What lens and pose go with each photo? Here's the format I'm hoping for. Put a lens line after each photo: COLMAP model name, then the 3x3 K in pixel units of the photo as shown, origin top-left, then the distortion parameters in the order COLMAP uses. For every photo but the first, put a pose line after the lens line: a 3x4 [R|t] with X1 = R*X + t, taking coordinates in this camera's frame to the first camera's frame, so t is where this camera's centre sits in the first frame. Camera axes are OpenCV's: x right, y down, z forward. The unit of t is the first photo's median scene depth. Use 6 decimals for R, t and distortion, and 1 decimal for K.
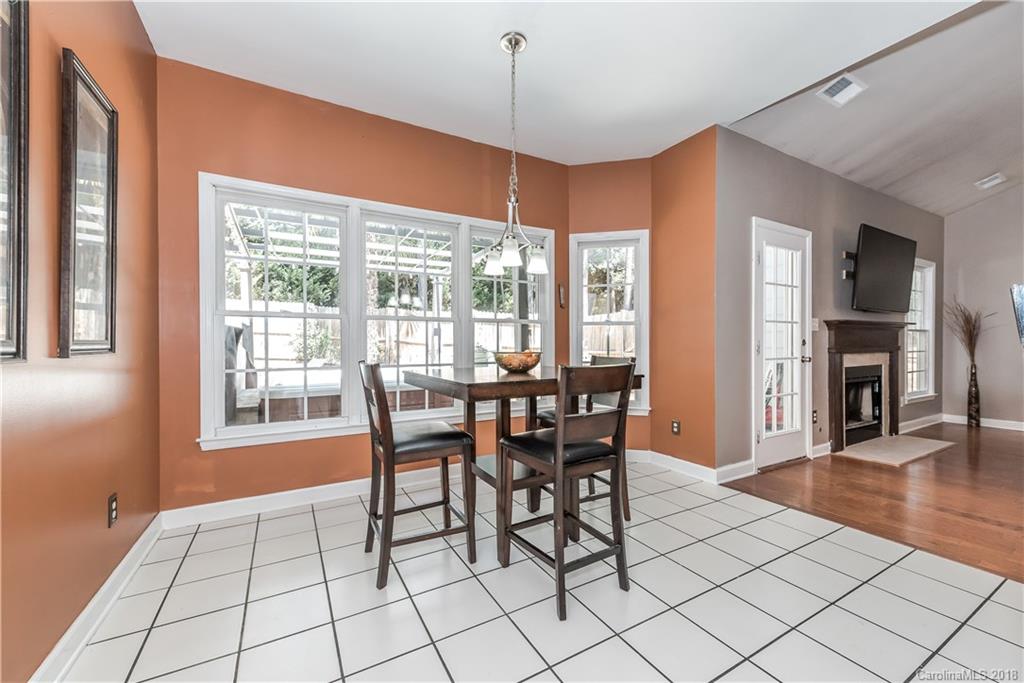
lens RADIAL K [[415.7, 0, 474.6], [0, 415.7, 339.4], [0, 0, 1]] dist [0.001785, -0.000157]
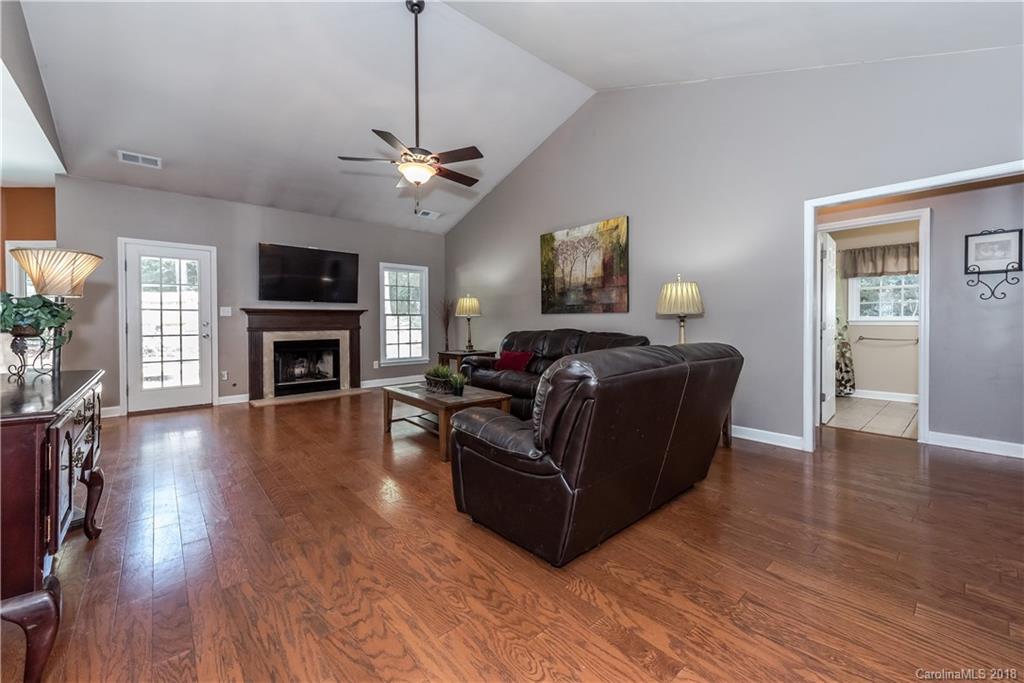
lens RADIAL K [[410.7, 0, 512.2], [0, 410.7, 329.6], [0, 0, 1]] dist [0.016035, -0.000004]
pose [[0.973580, -0.008214, 0.228199, 1.358848], [0.005192, 0.999891, 0.013840, 0.012059], [-0.228288, -0.012289, 0.973516, -0.562768]]
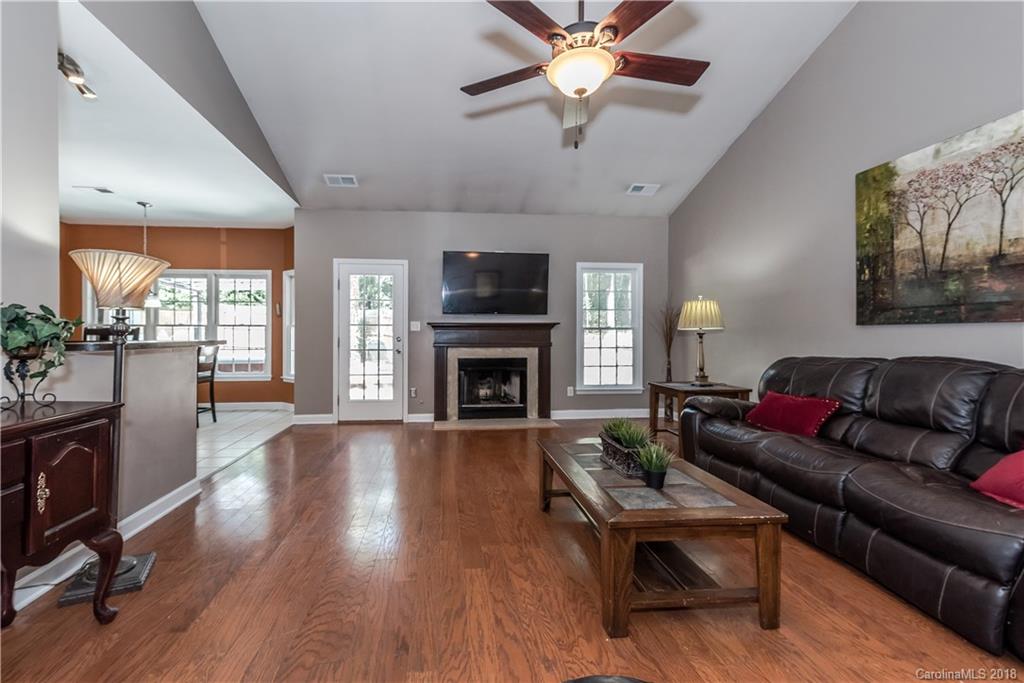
lens RADIAL K [[415.7, 0, 474.6], [0, 415.7, 339.4], [0, 0, 1]] dist [0.001785, -0.000157]
pose [[0.918660, 0.004402, -0.395024, 1.444493], [-0.003667, 0.999990, 0.002615, 0.004563], [0.395032, -0.000954, 0.918667, -0.169940]]
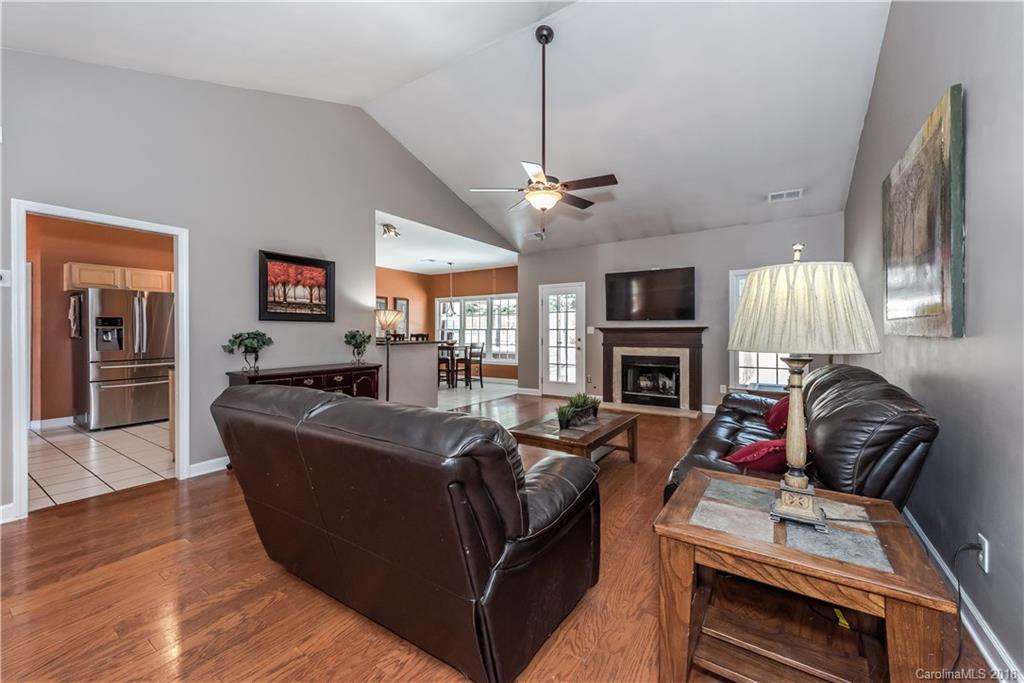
lens RADIAL K [[398.9, 0, 516.4], [0, 398.9, 336.3], [0, 0, 1]] dist [0.009067, -0.000012]
pose [[0.474092, 0.011685, -0.880398, 2.089401], [-0.005125, 0.999932, 0.010512, -0.022451], [0.880460, -0.000471, 0.474120, -0.128104]]
